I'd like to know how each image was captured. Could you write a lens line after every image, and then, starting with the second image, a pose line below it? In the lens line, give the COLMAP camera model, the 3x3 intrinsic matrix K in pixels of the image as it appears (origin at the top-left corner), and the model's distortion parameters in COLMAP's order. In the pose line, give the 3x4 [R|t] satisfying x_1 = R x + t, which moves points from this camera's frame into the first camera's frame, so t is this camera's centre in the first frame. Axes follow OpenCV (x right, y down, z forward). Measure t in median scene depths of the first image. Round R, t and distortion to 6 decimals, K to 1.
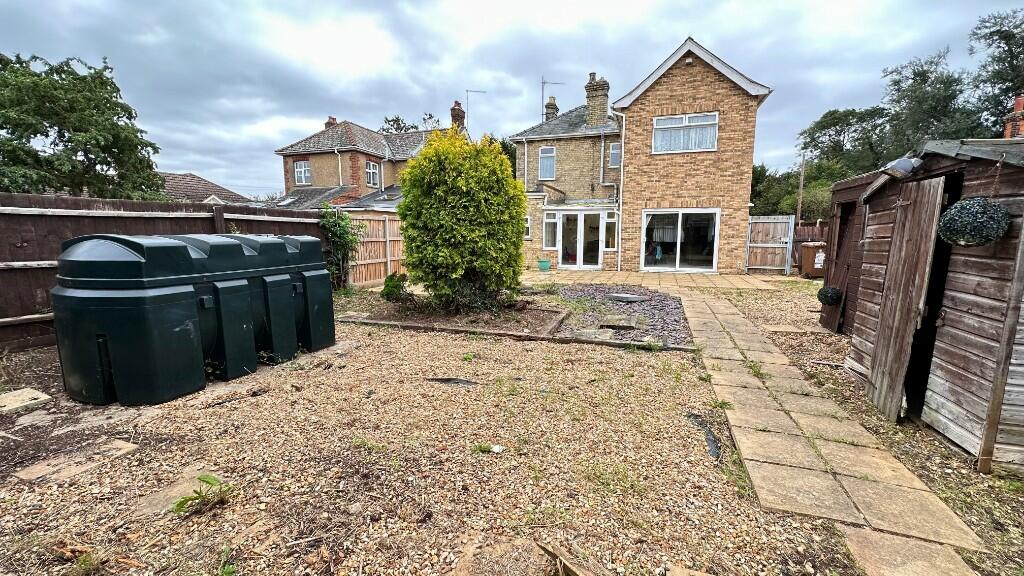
lens RADIAL K [[406.0, 0, 512.7], [0, 406.0, 292.4], [0, 0, 1]] dist [-0.003326, -0.000268]
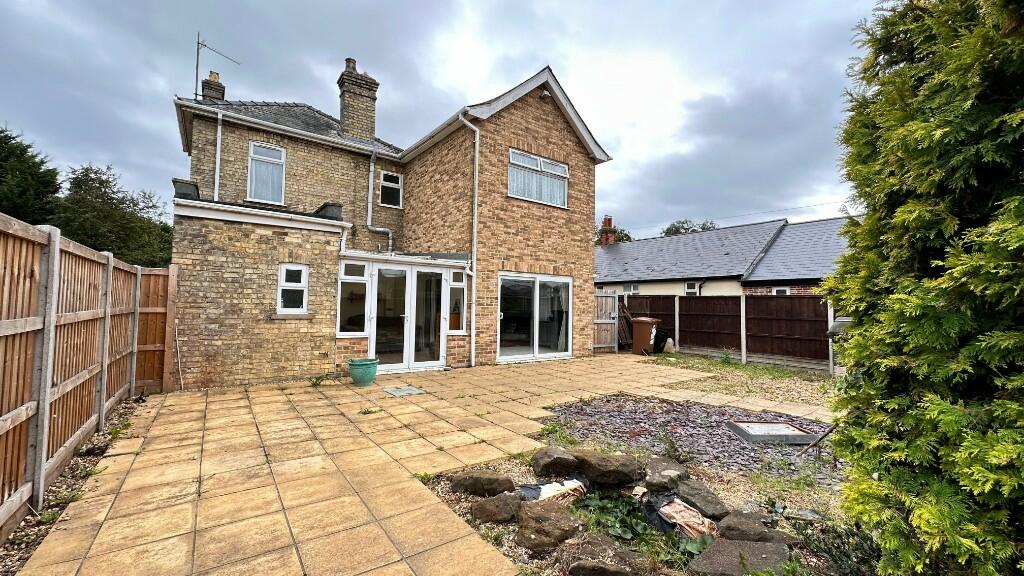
lens RADIAL K [[406.0, 0, 510.0], [0, 406.0, 290.0], [0, 0, 1]] dist [-0.003326, -0.000268]
pose [[0.565022, 0.041981, 0.824007, -0.220855], [0.098682, 0.988097, -0.118007, -0.089518], [-0.819153, 0.147992, 0.554154, 0.594008]]
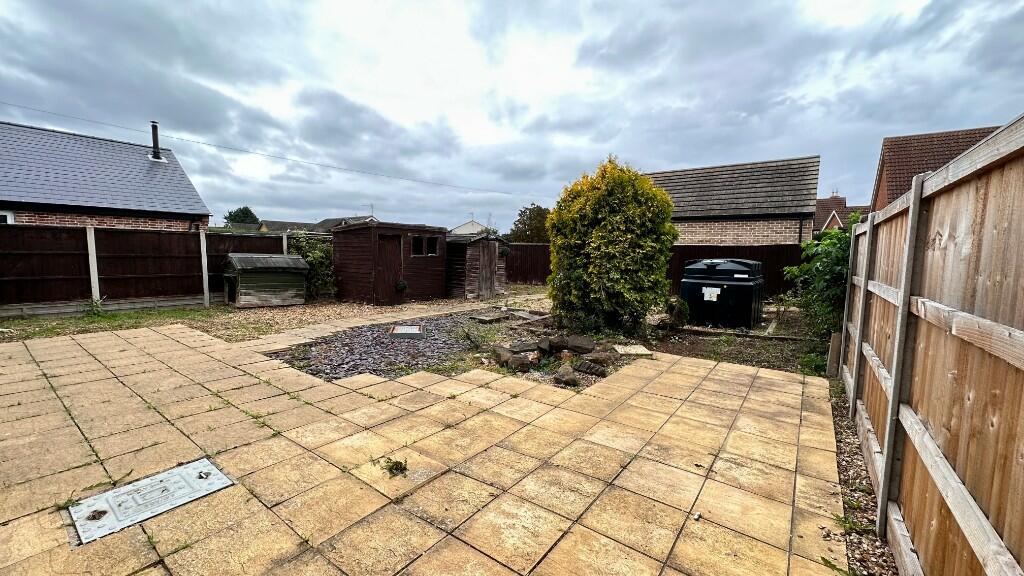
lens RADIAL K [[406.0, 0, 510.7], [0, 406.0, 288.4], [0, 0, 1]] dist [-0.003326, -0.000268]
pose [[-0.955324, -0.044575, 0.292181, -0.012657], [0.023983, 0.973611, 0.226948, -0.205768], [-0.294587, 0.223817, -0.929045, 1.345875]]
